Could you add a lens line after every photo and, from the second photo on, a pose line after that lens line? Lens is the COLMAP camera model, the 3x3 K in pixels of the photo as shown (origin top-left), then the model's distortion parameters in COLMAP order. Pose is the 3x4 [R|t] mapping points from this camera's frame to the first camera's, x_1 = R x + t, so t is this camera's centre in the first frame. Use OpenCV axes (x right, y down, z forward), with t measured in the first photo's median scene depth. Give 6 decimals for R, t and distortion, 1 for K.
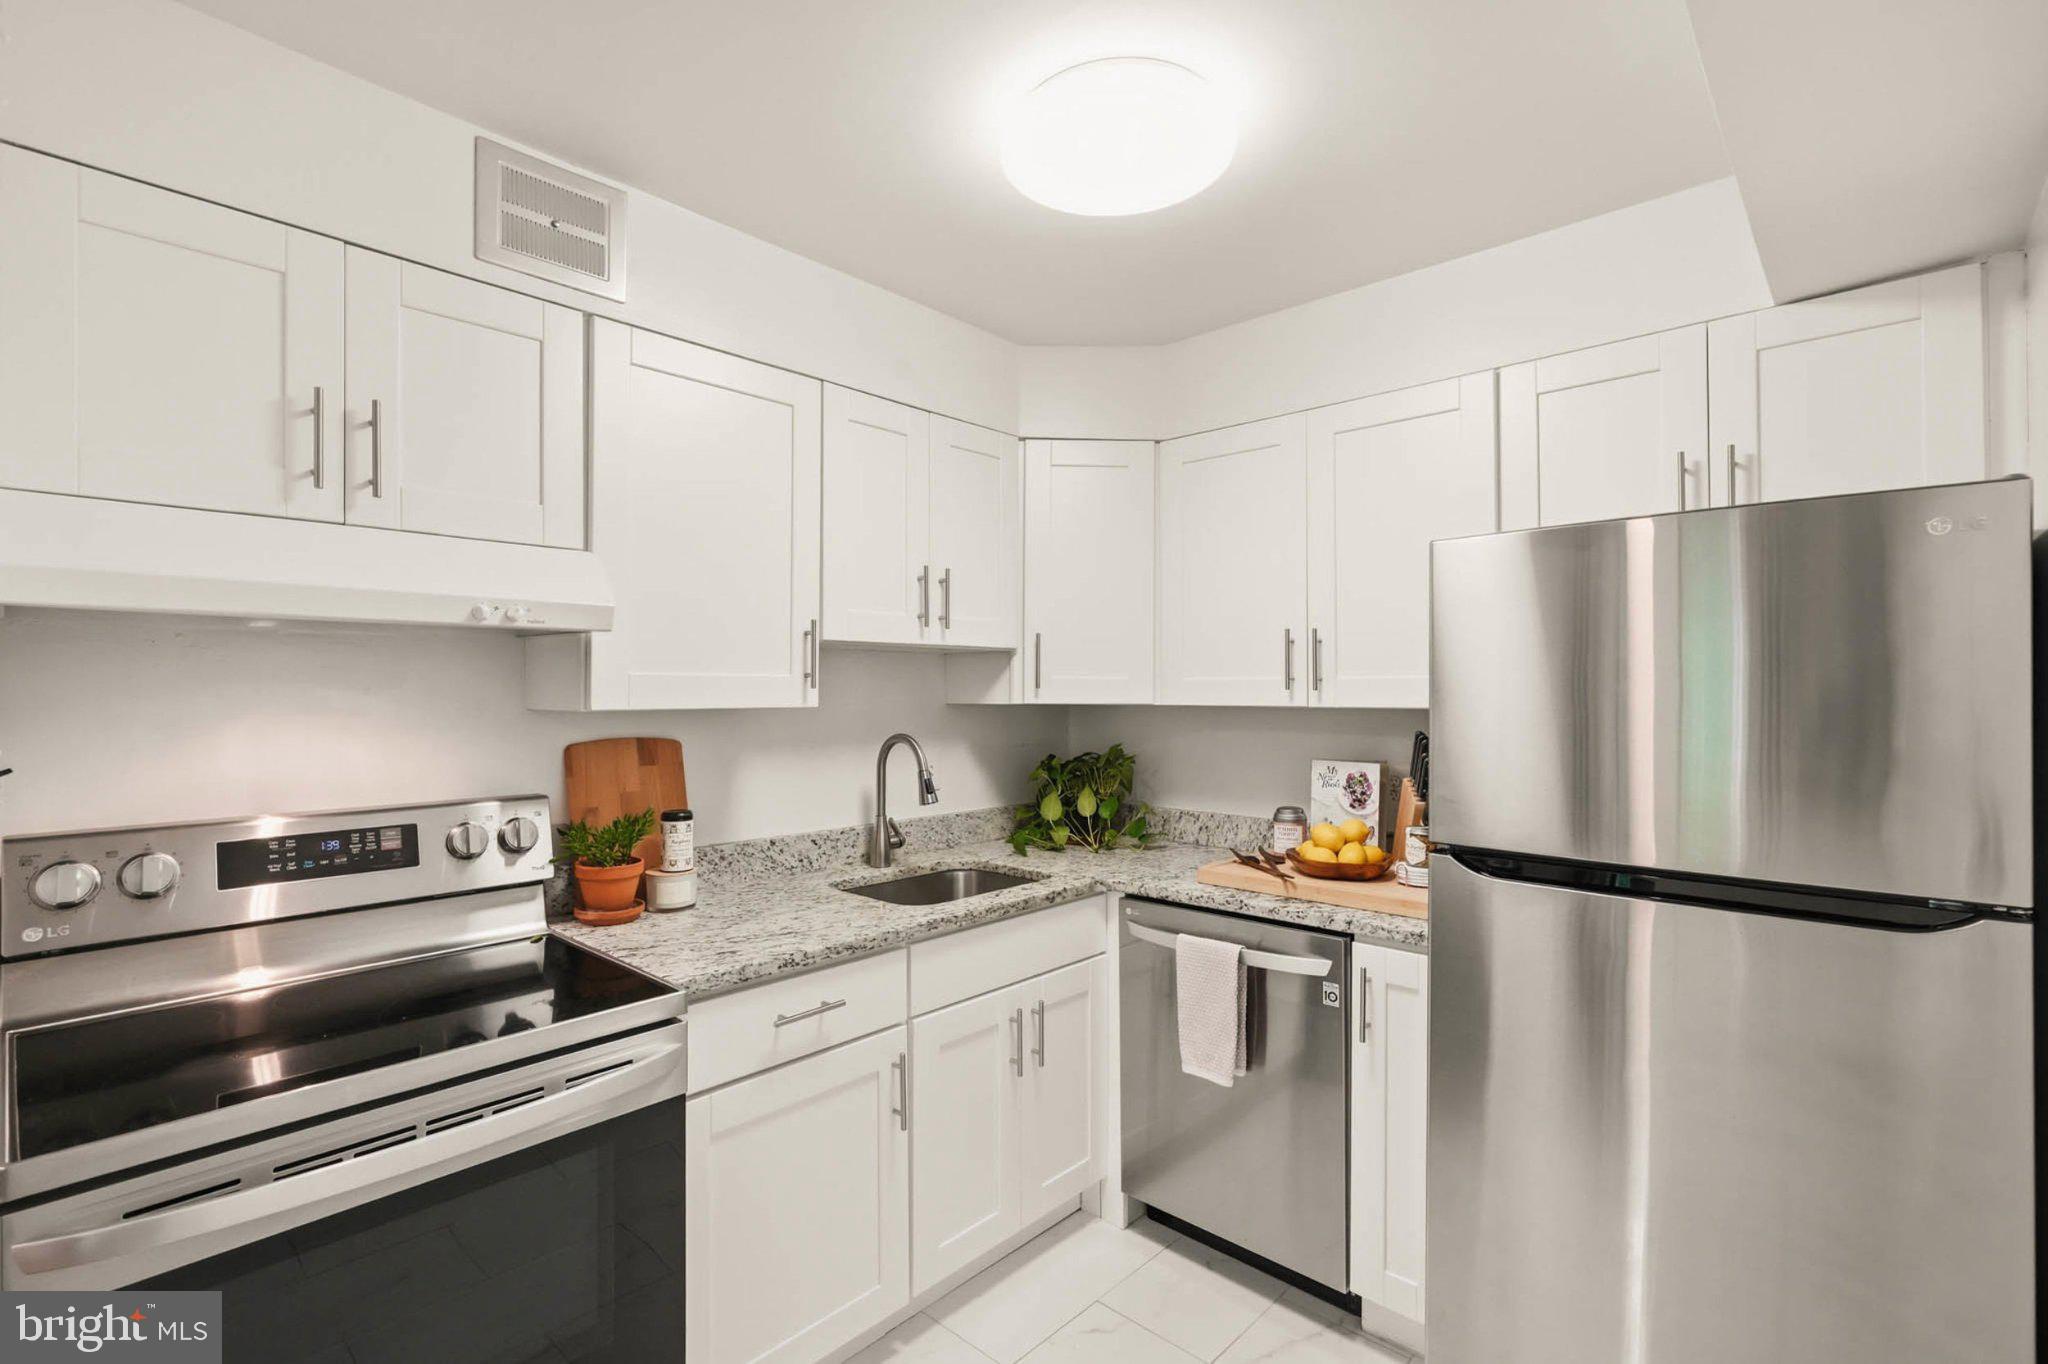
lens RADIAL K [[941.3, 0, 1023.0], [0, 941.3, 688.5], [0, 0, 1]] dist [0.002162, 0.000131]
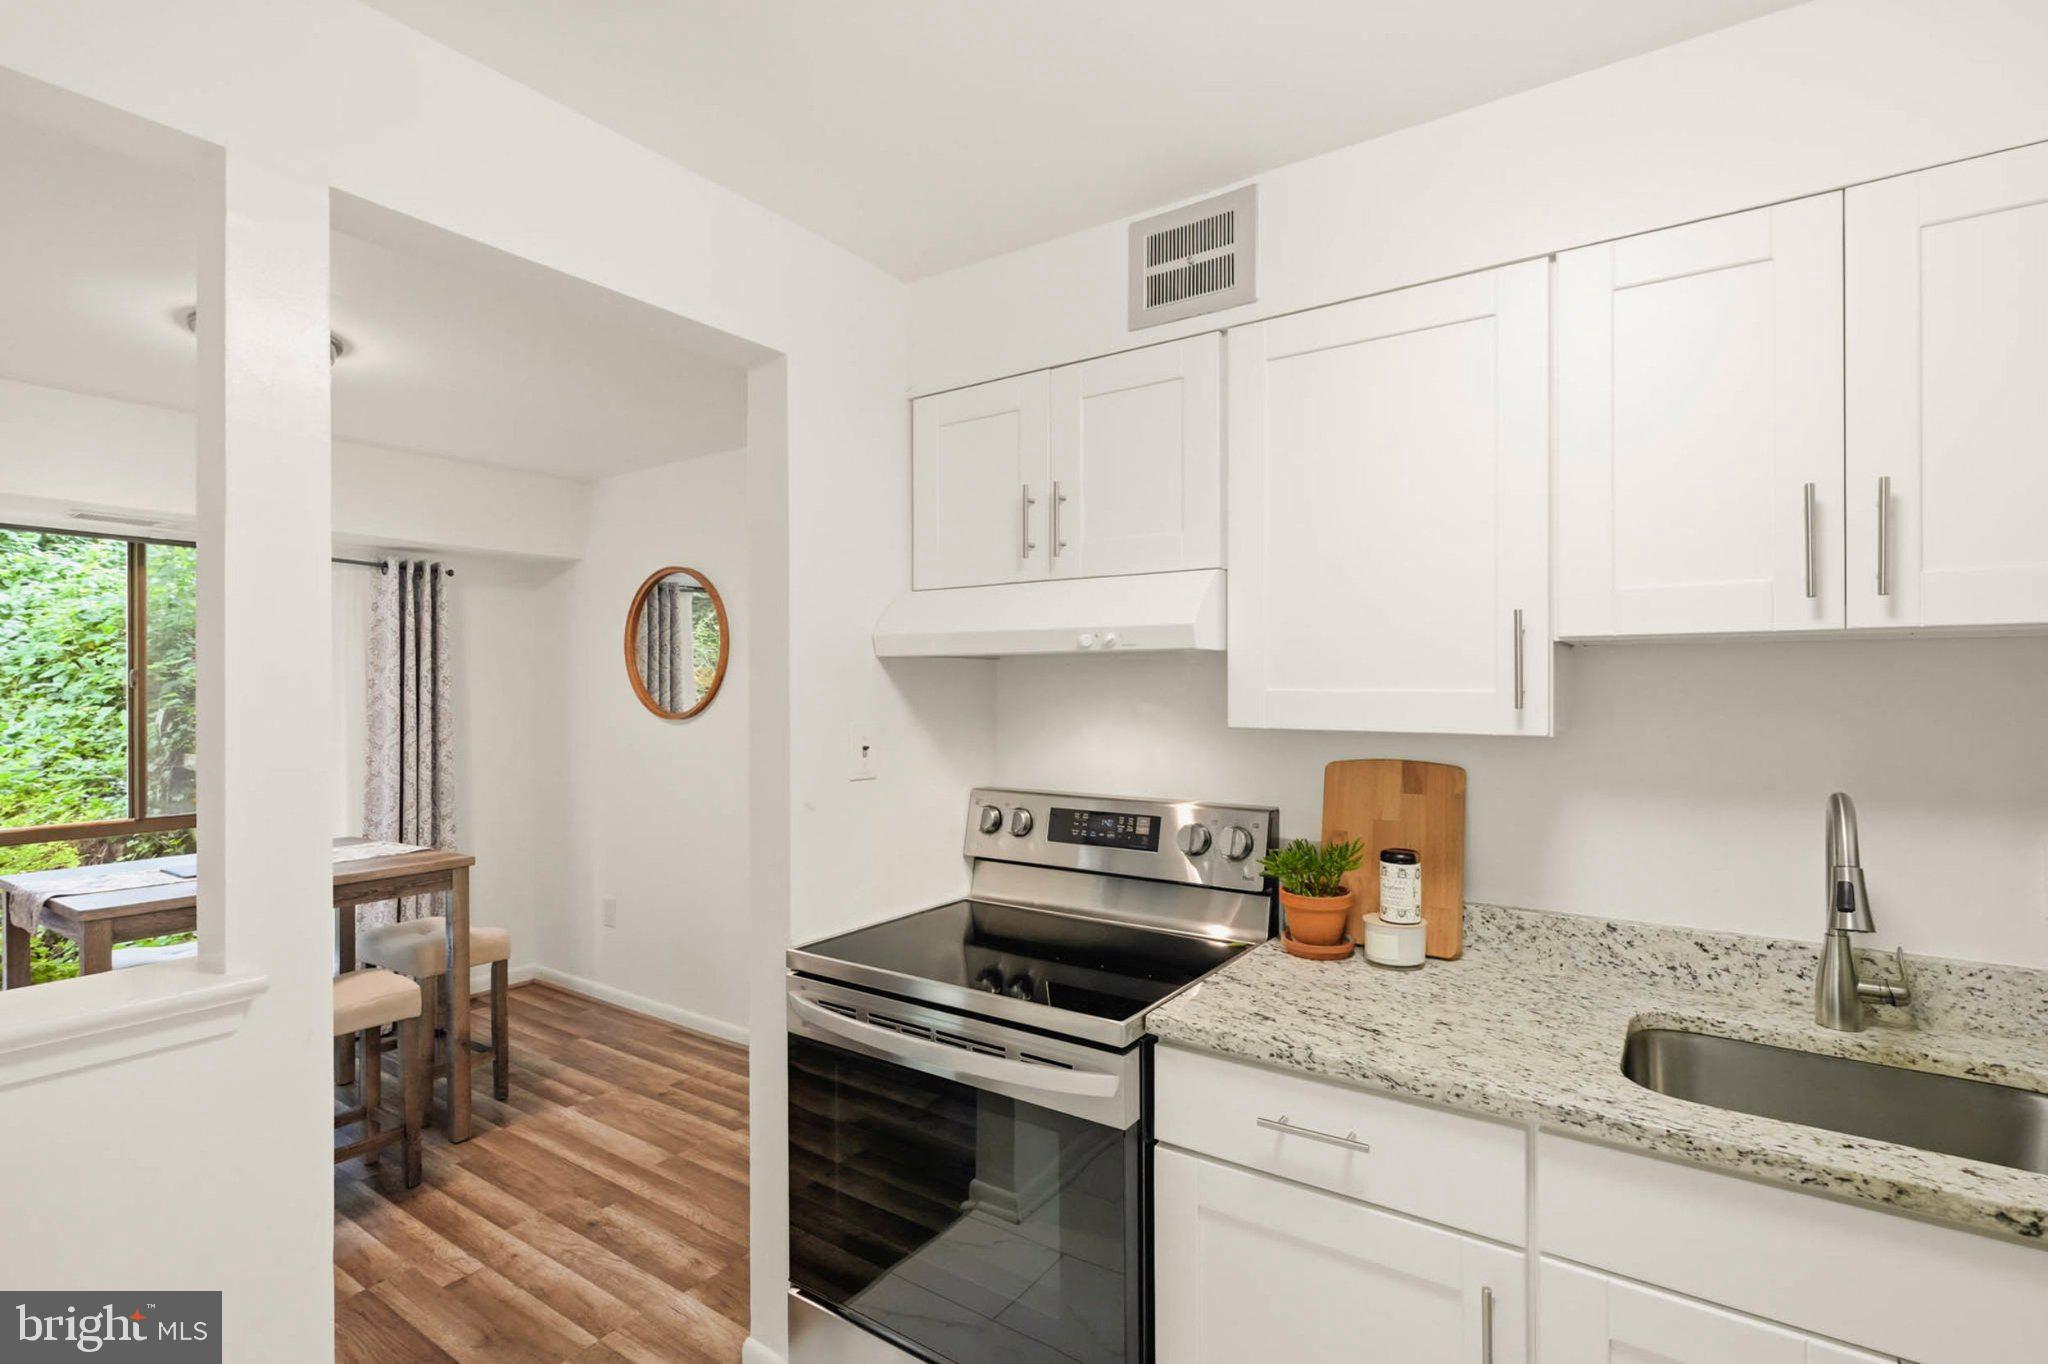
lens RADIAL K [[941.3, 0, 1025.5], [0, 941.3, 681.6], [0, 0, 1]] dist [0.002162, 0.000131]
pose [[0.142527, -0.004894, -0.989779, 0.477054], [0.002267, 0.999987, -0.004618, -0.019950], [0.989788, -0.001586, 0.142536, 0.627952]]
